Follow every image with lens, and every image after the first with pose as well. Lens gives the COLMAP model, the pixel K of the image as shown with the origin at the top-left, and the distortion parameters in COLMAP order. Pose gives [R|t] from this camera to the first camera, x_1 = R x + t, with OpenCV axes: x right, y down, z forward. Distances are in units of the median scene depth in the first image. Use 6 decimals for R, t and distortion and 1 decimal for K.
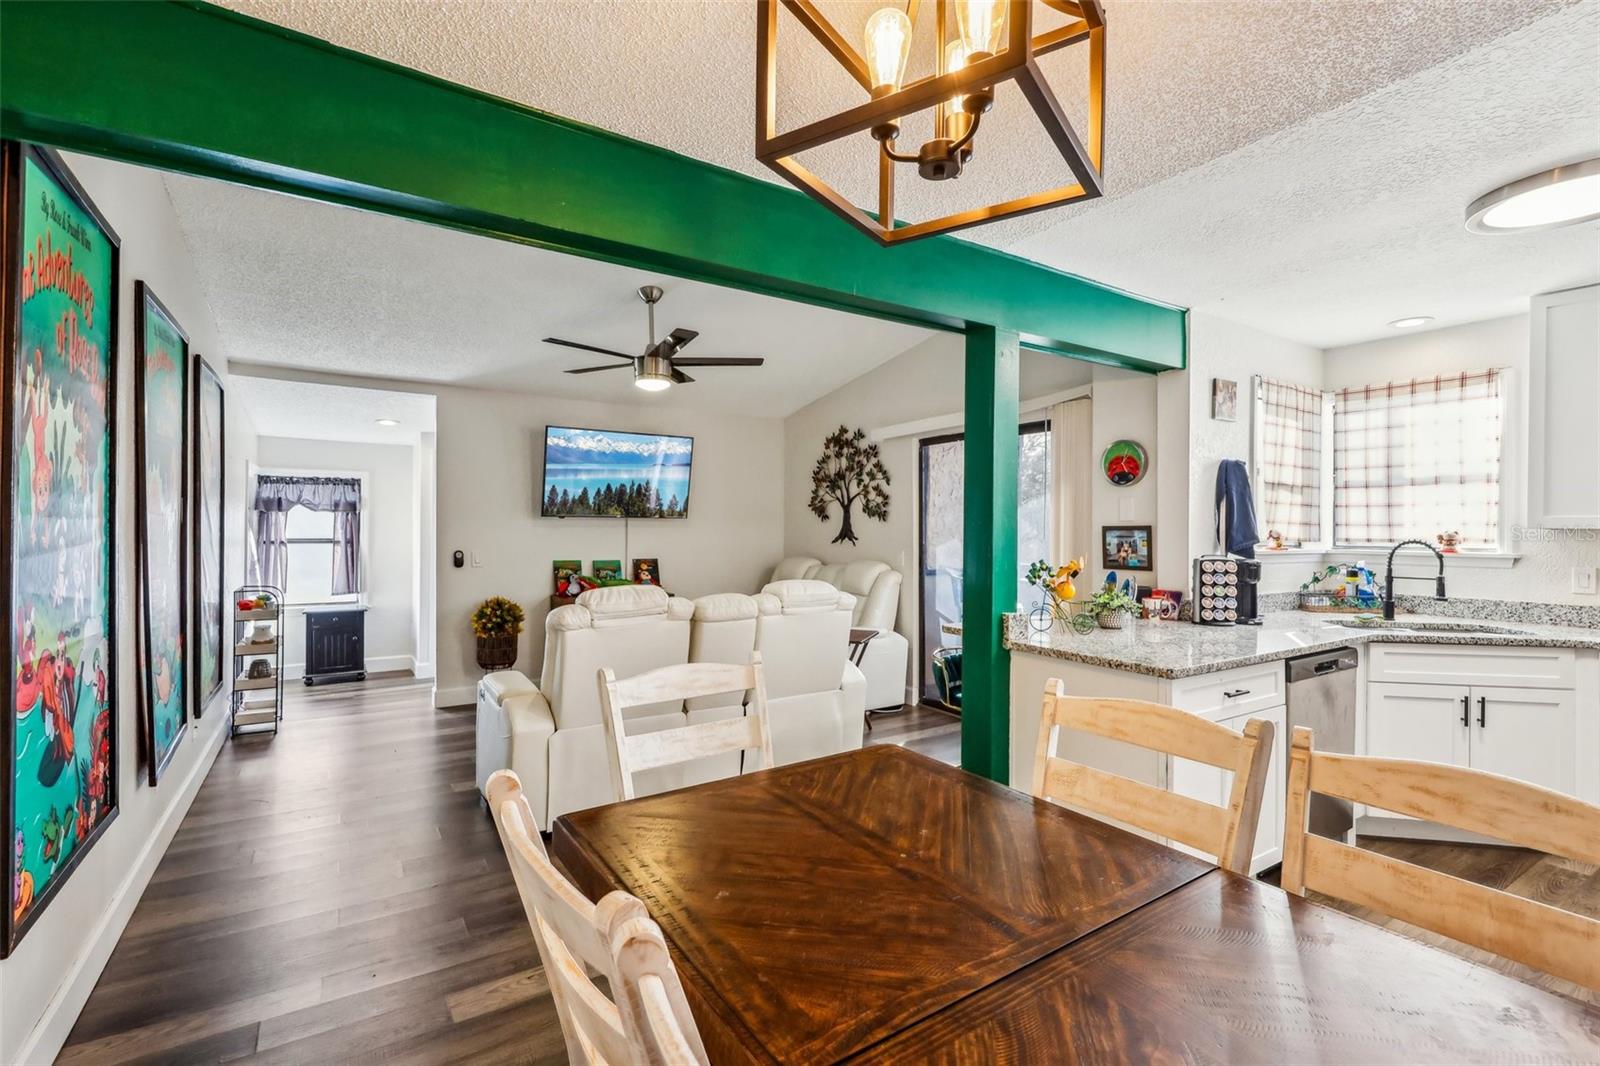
lens RADIAL K [[718.0, 0, 805.0], [0, 718.0, 529.5], [0, 0, 1]] dist [0.018018, -0.007828]
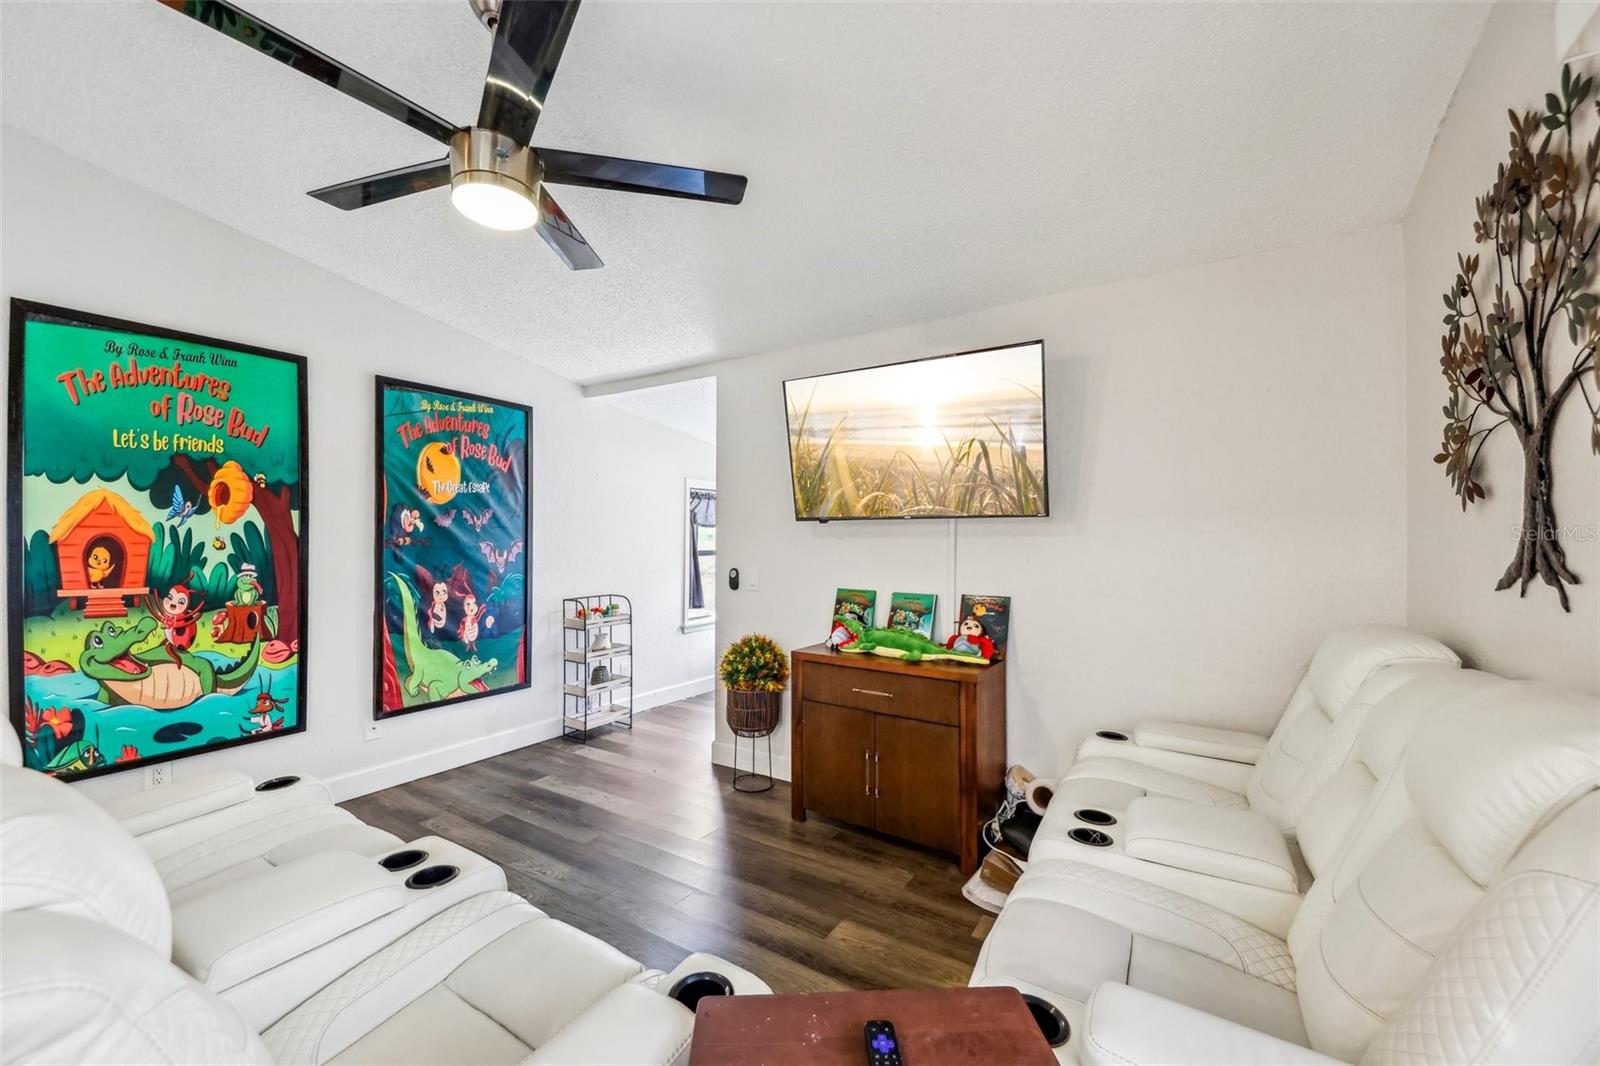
lens RADIAL K [[632.3, 0, 797.2], [0, 632.3, 538.9], [0, 0, 1]] dist [0.000720, -0.000162]
pose [[0.407180, -0.005574, -0.913331, 0.164087], [0.000237, 0.999982, -0.005998, 0.001890], [0.913348, 0.002226, 0.407174, 0.768155]]
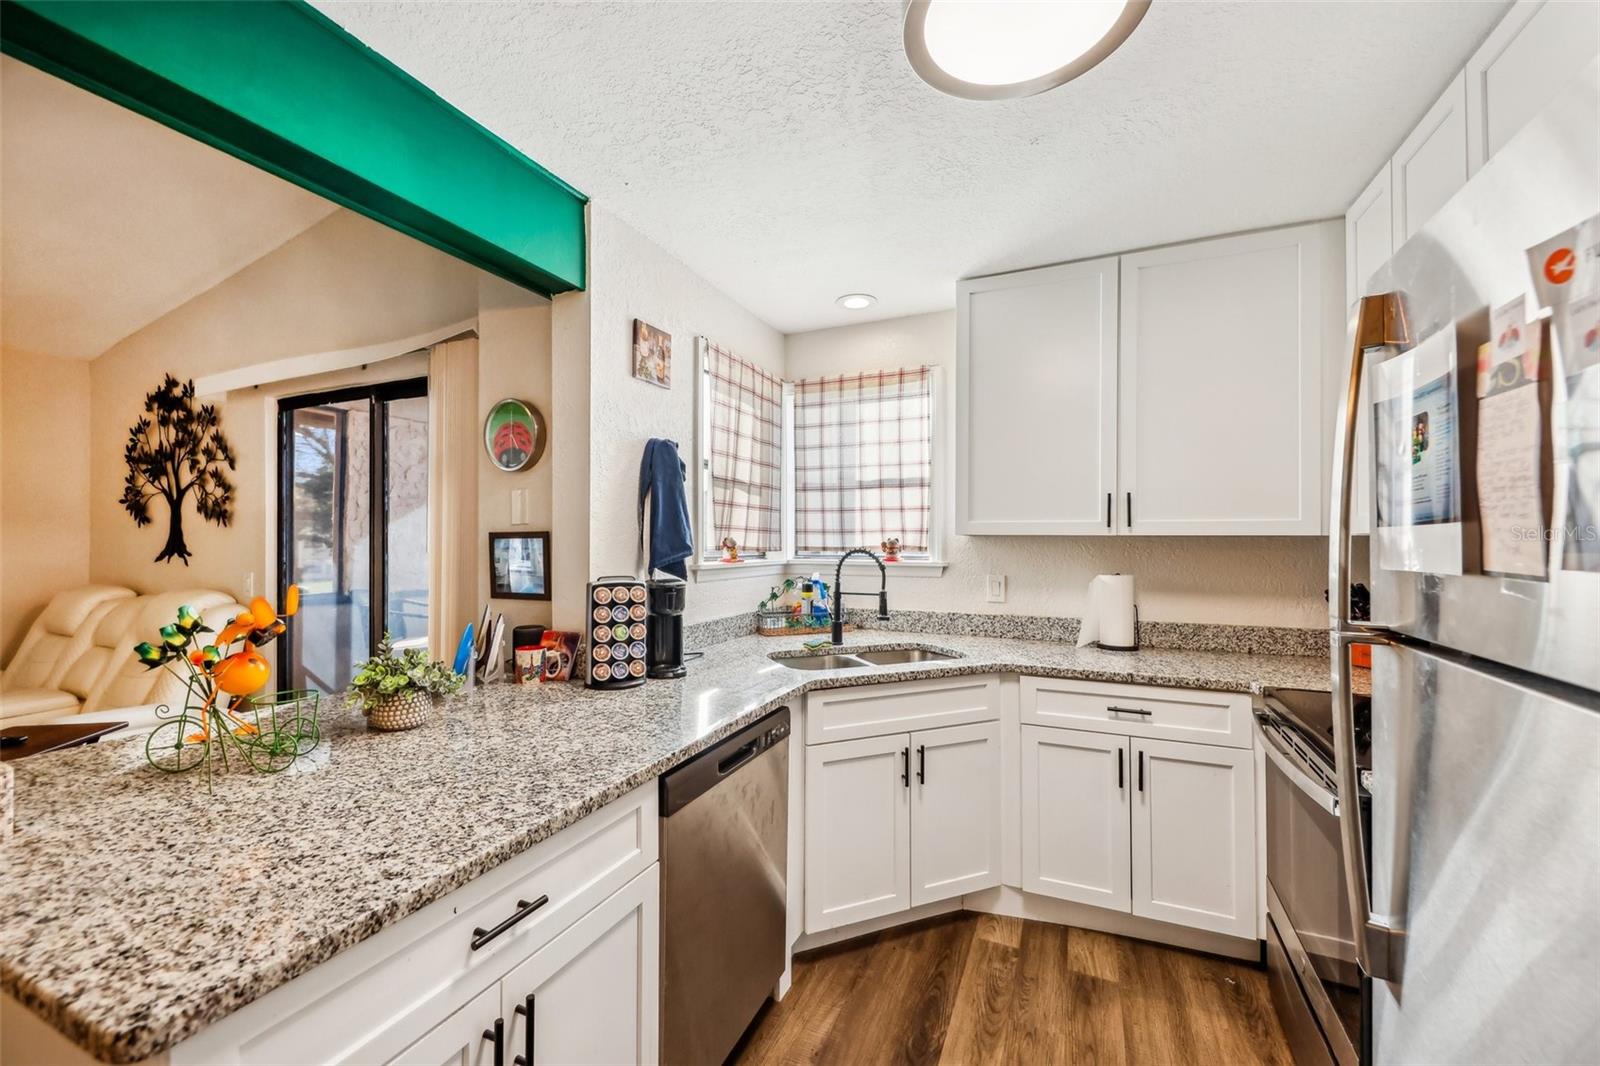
lens RADIAL K [[629.1, 0, 795.7], [0, 629.1, 535.3], [0, 0, 1]] dist [0.009584, -0.004089]
pose [[0.841572, -0.000640, 0.540145, 0.239237], [0.004280, 0.999976, -0.005483, 0.001623], [-0.540128, 0.006926, 0.841554, 0.264475]]
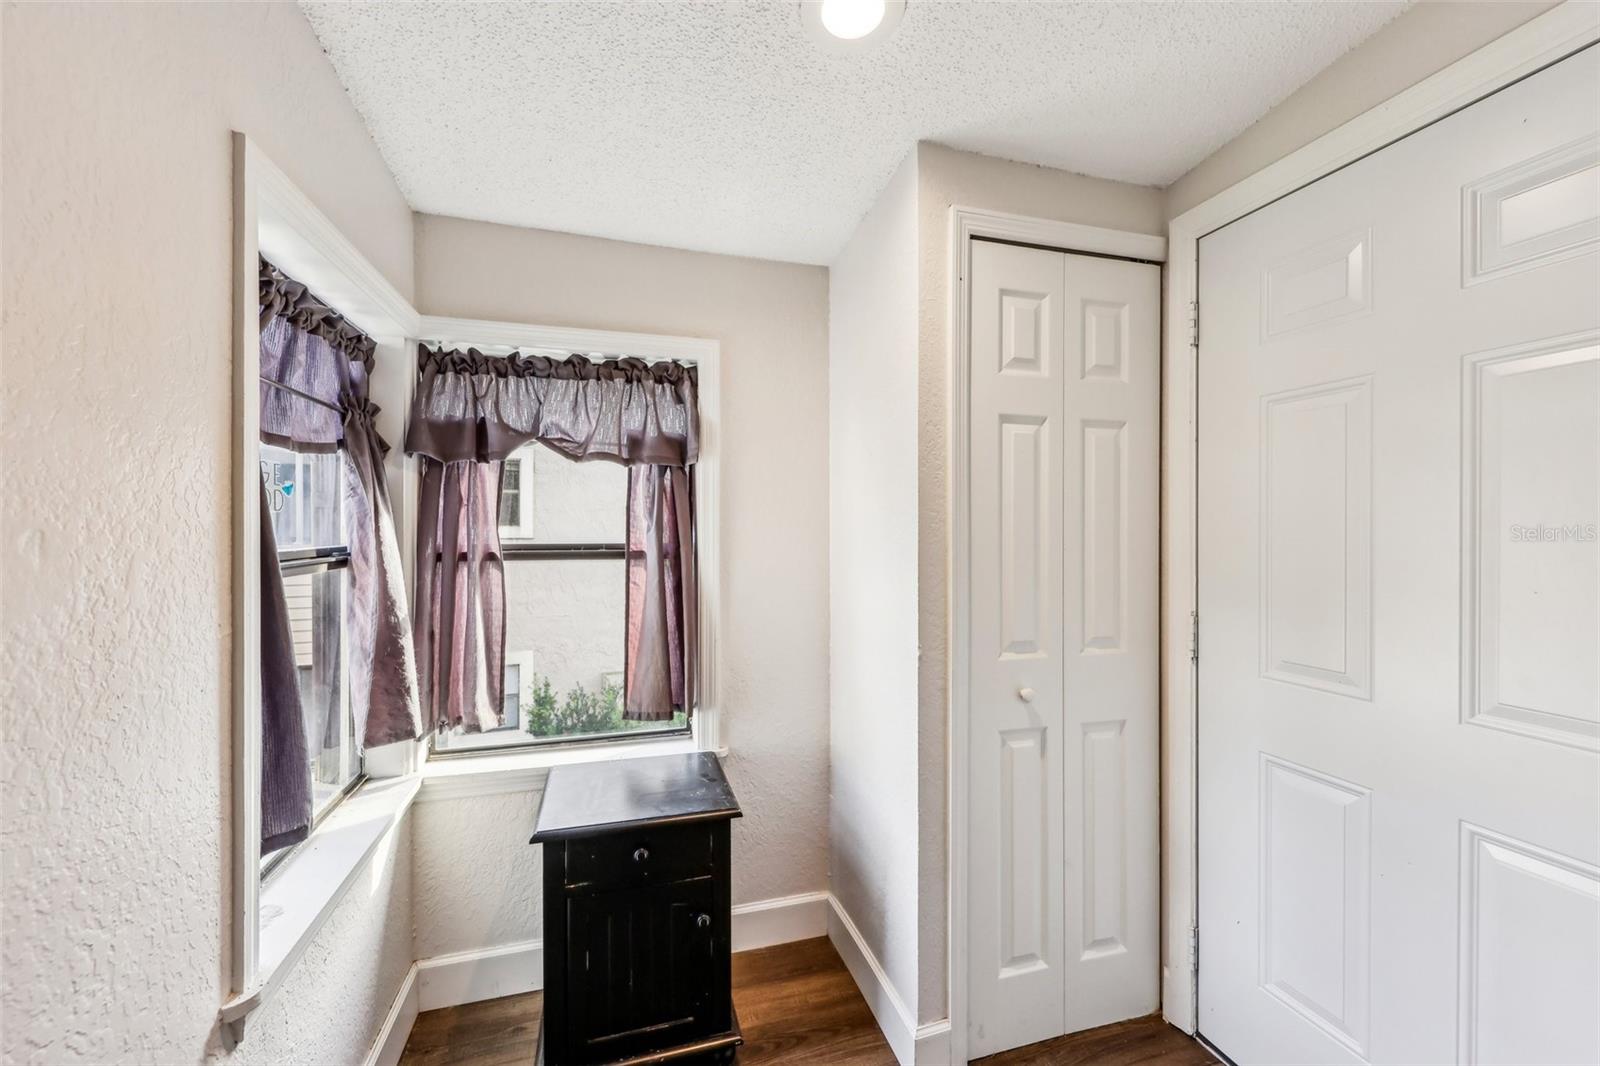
lens RADIAL K [[653.9, 0, 800.0], [0, 653.9, 533.0], [0, 0, 1]] dist [0.078044, -0.000072]
pose [[0.957722, -0.004743, -0.287655, -0.579139], [0.006159, 0.999973, 0.004016, 0.007628], [0.287628, -0.005618, 0.957726, 0.867007]]
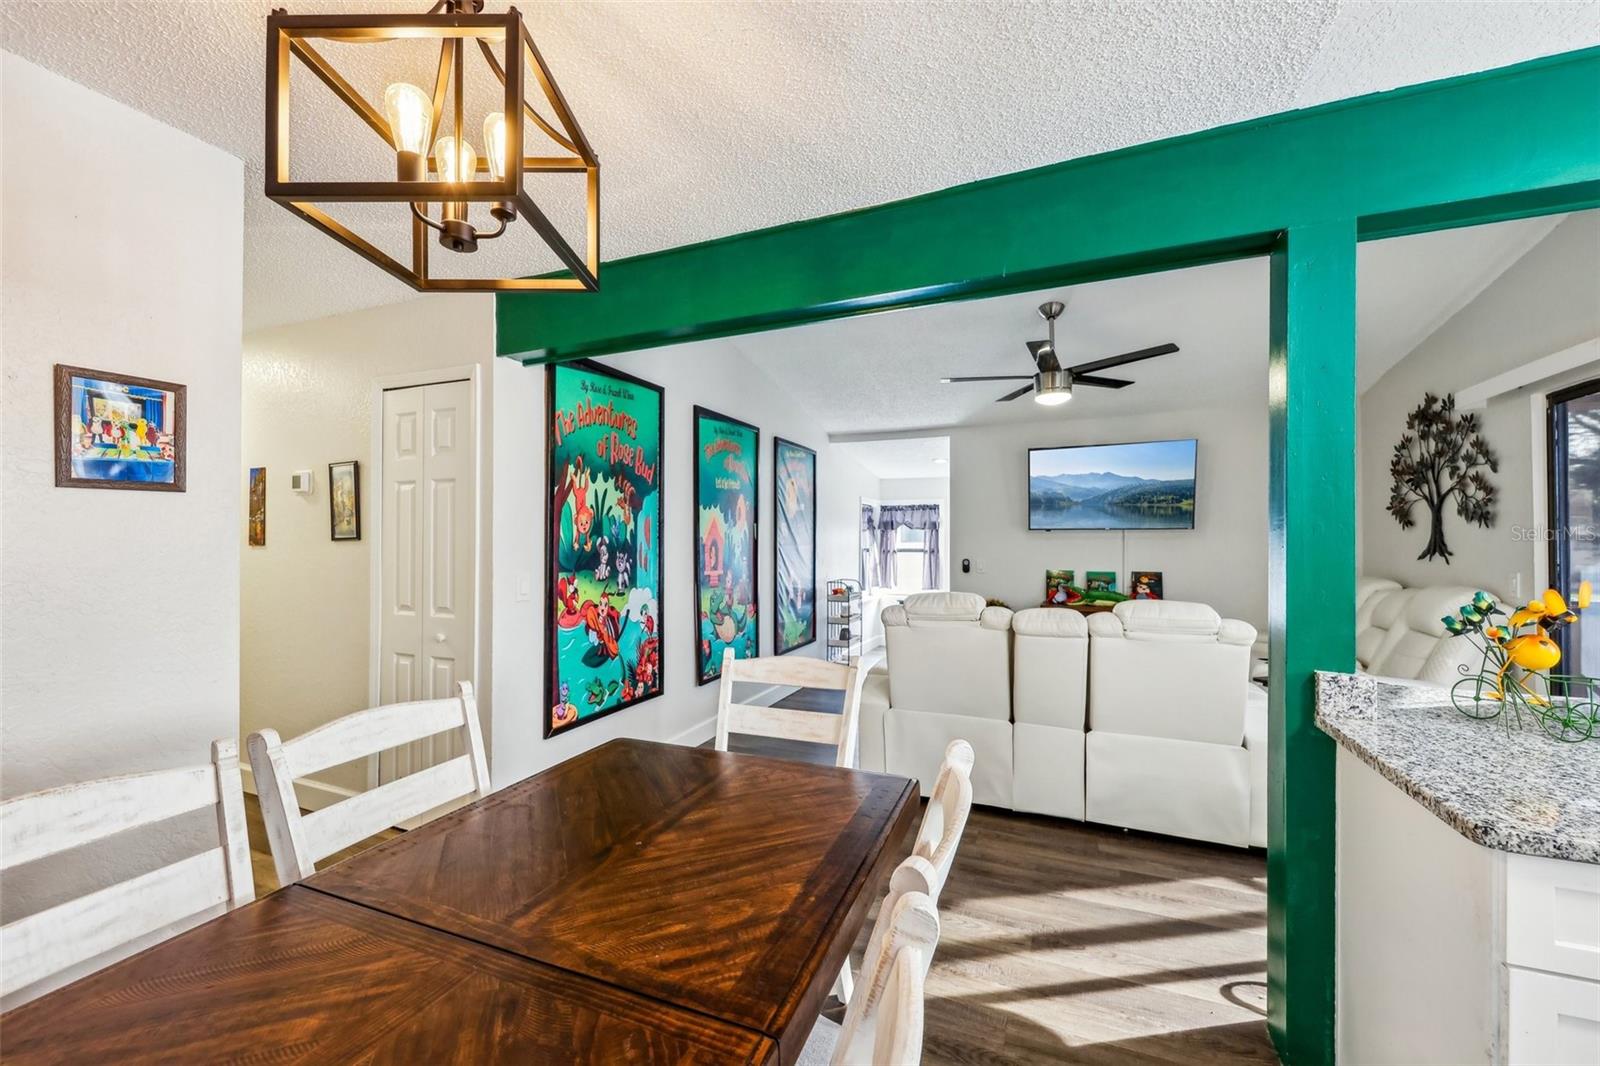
lens RADIAL K [[629.1, 0, 795.7], [0, 629.1, 535.3], [0, 0, 1]] dist [0.009584, -0.004089]
pose [[0.558127, -0.011649, -0.829674, 0.243781], [0.002189, 0.999919, -0.012567, 0.001409], [0.829753, 0.005198, 0.558107, 0.154591]]
